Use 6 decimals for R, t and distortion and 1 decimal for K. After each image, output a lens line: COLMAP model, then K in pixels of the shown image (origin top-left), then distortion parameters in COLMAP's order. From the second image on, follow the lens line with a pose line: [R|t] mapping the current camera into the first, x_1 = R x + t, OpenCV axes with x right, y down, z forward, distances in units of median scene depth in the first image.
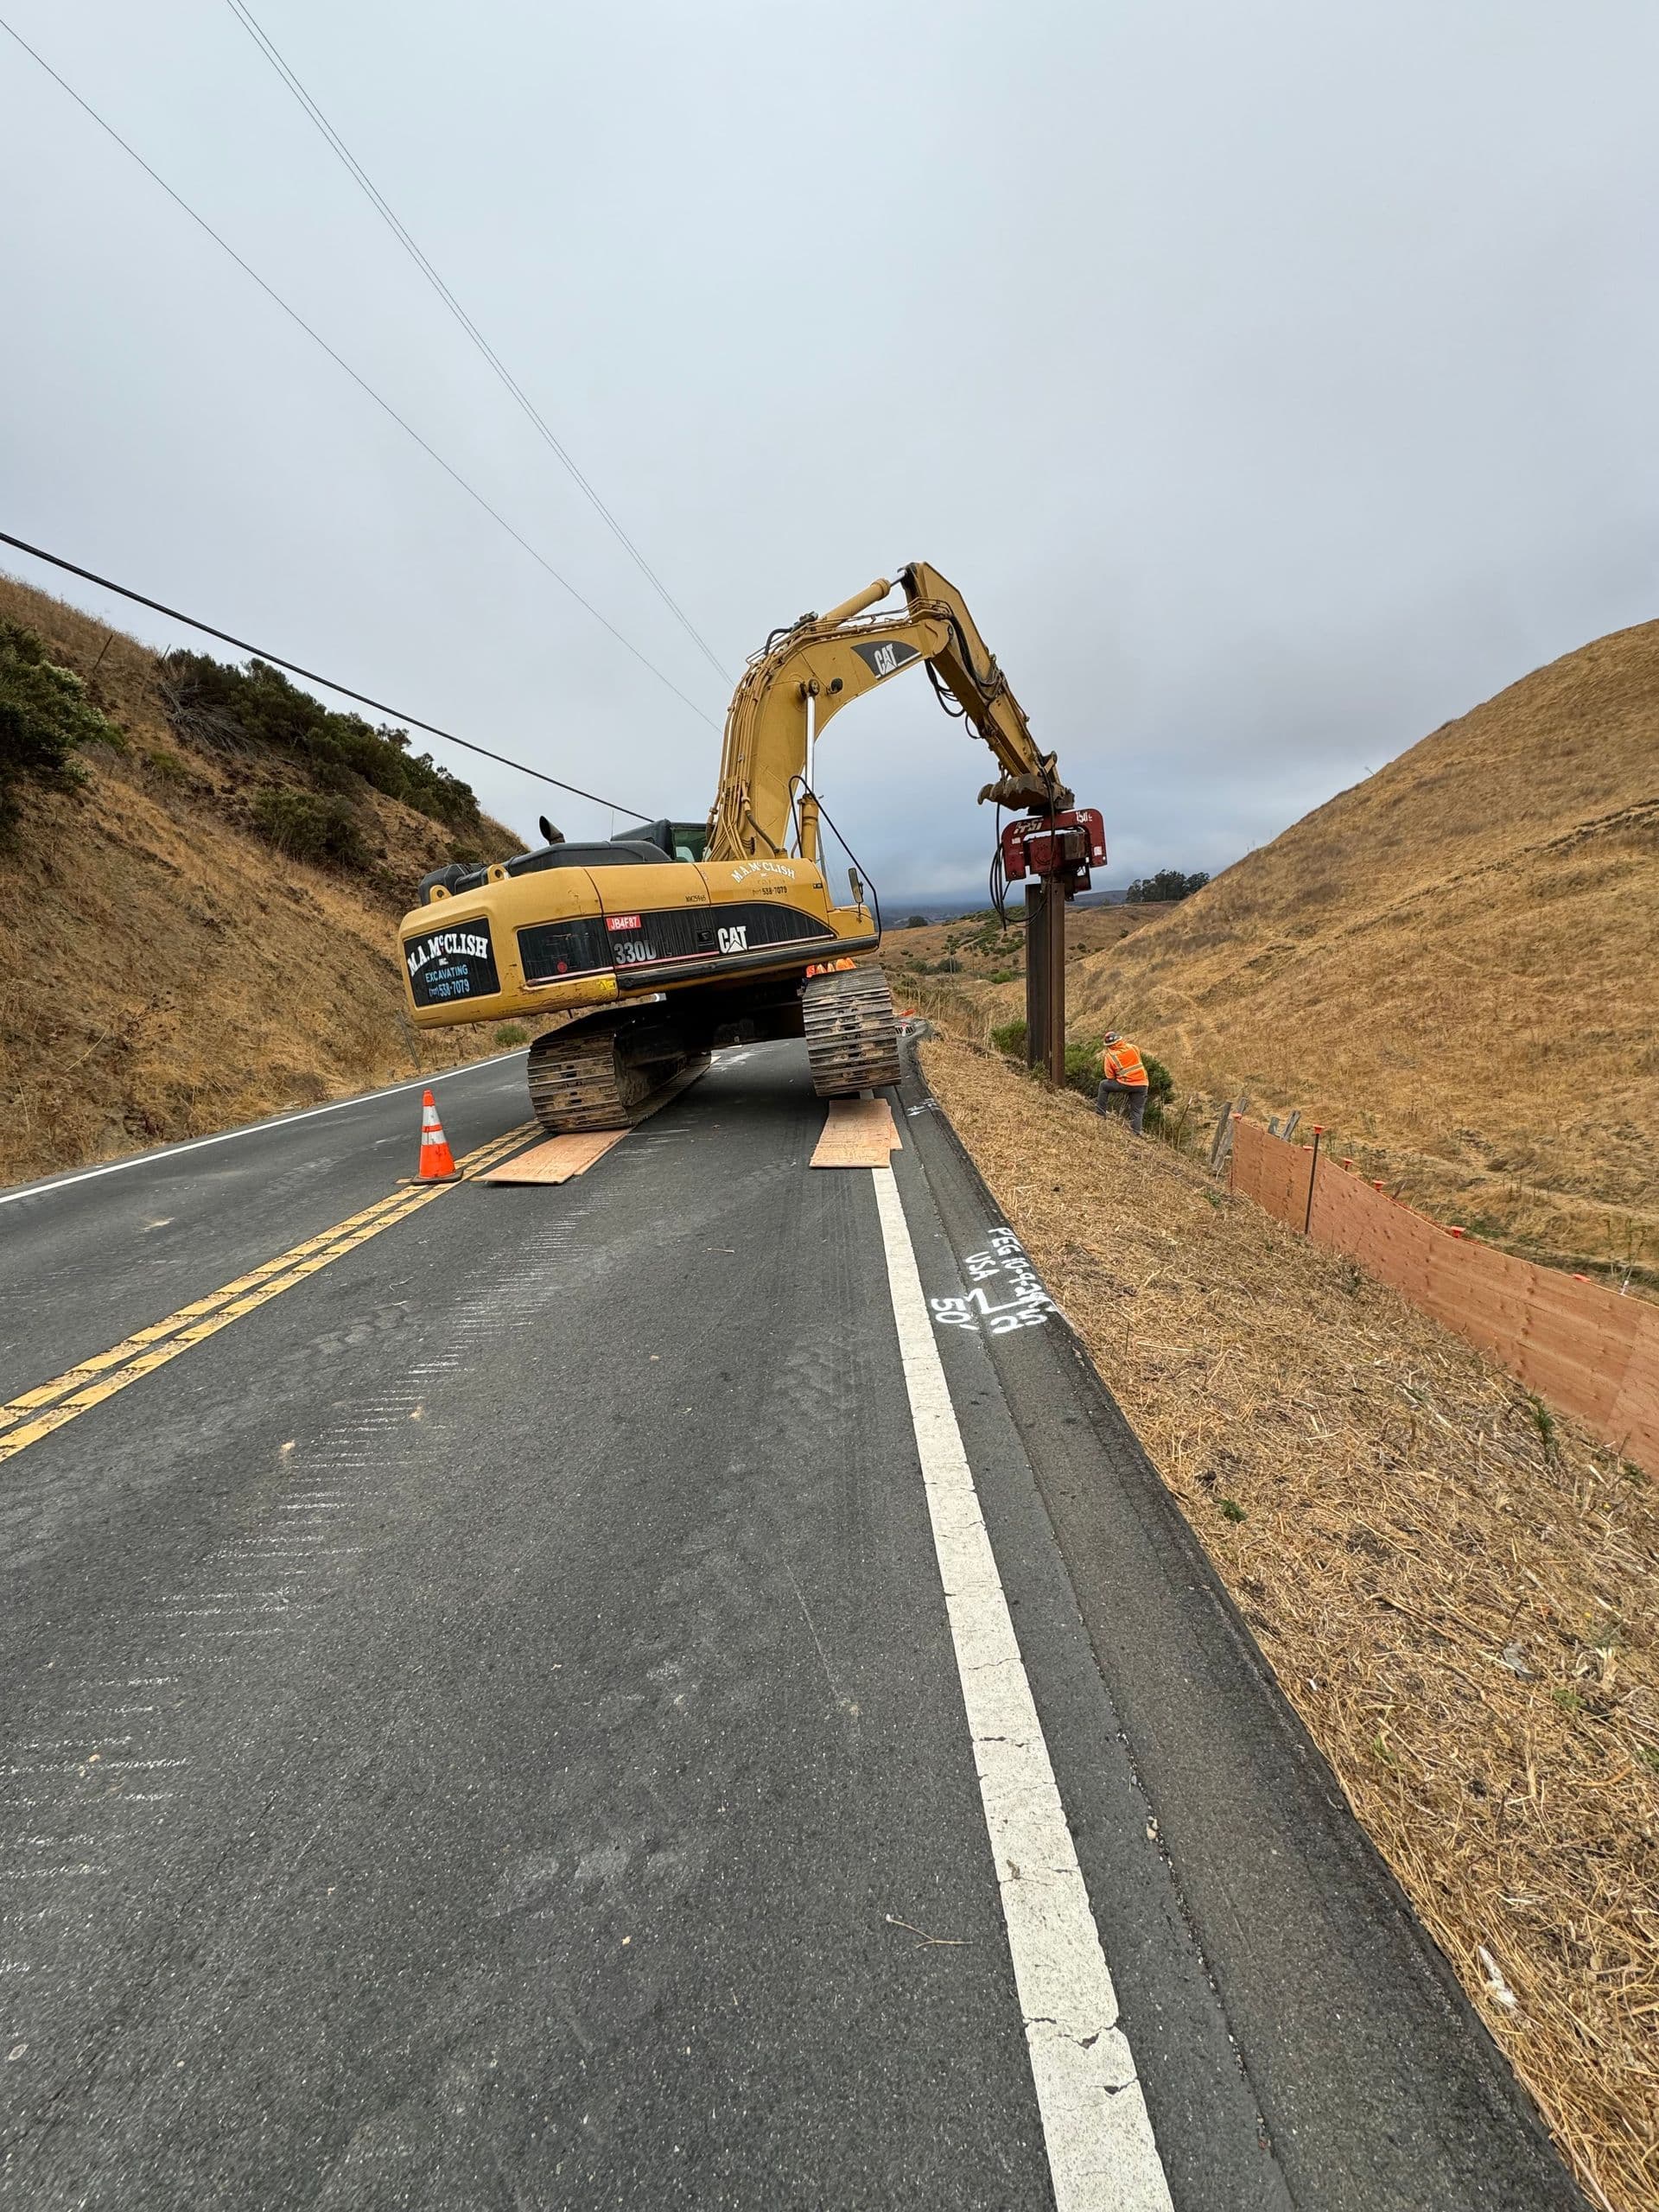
lens RADIAL K [[909.1, 0, 820.2], [0, 909.1, 1118.3], [0, 0, 1]] dist [0.002258, 0.002949]
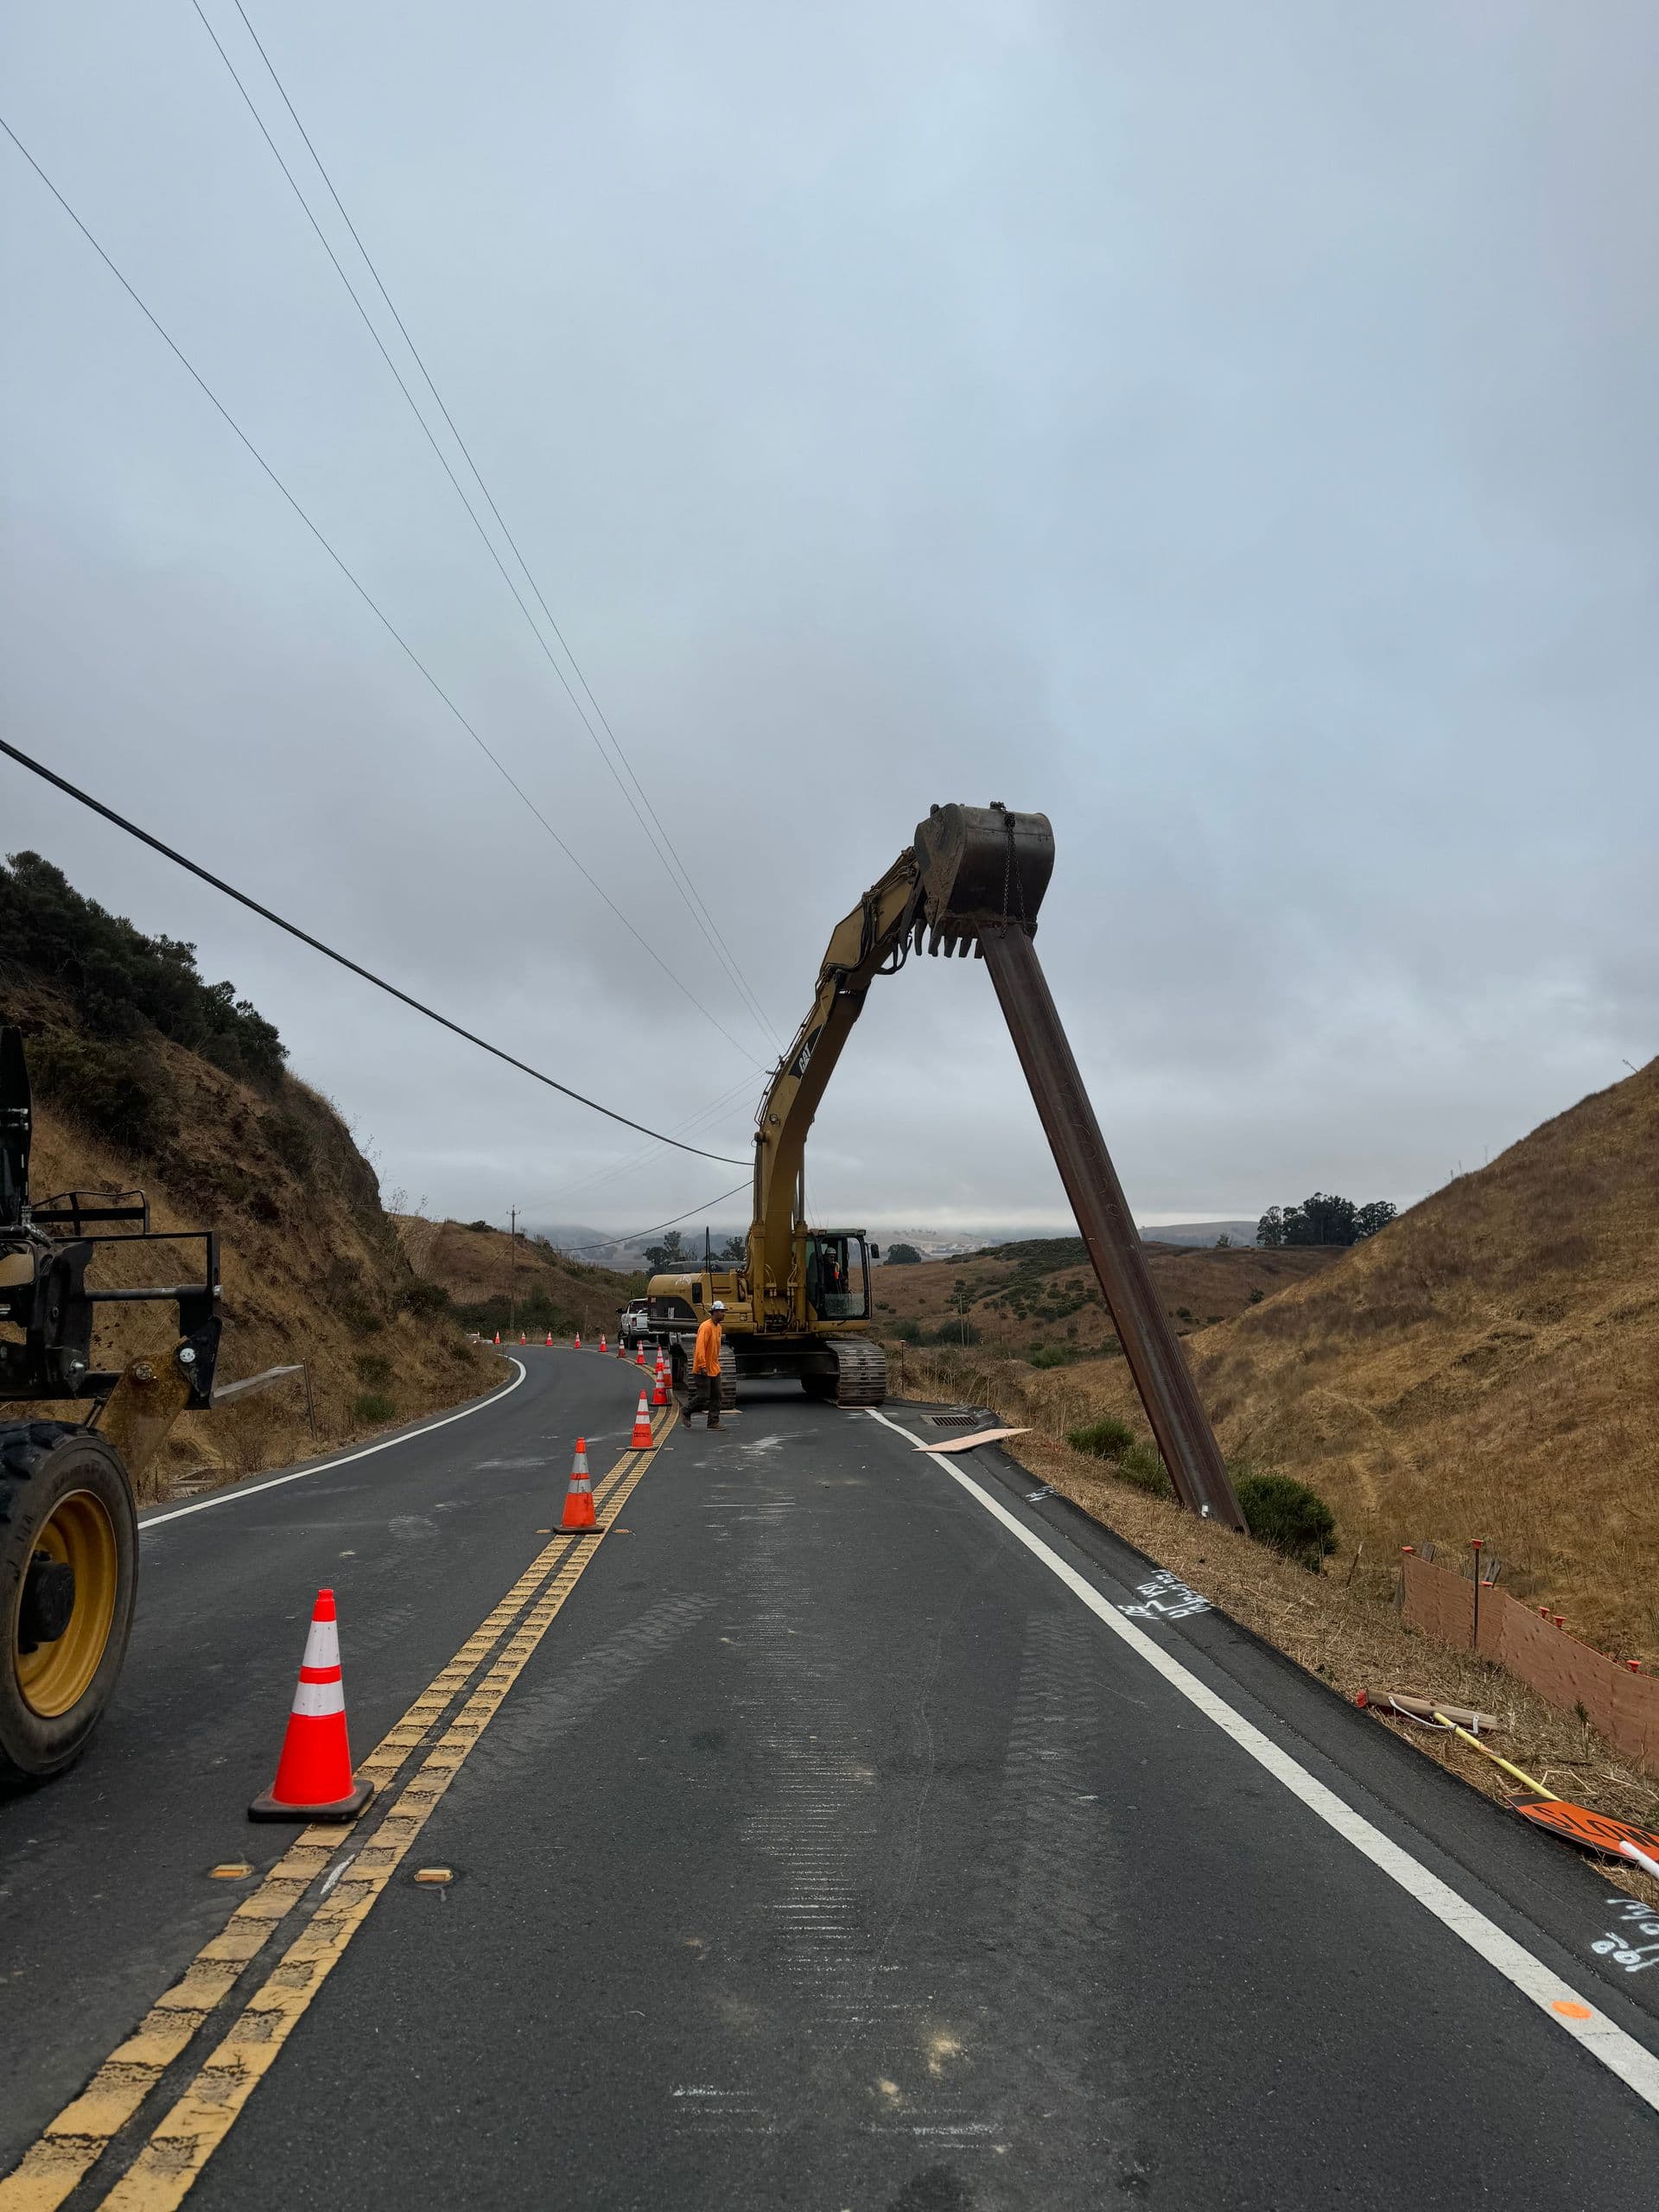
lens RADIAL K [[1622.2, 0, 820.3], [0, 1622.2, 1119.1], [0, 0, 1]] dist [0.053847, -0.018723]
pose [[0.996975, 0.058963, 0.050647, -0.067665], [-0.041907, 0.956518, -0.288646, 0.034135], [-0.065465, 0.285650, 0.956095, -0.203487]]
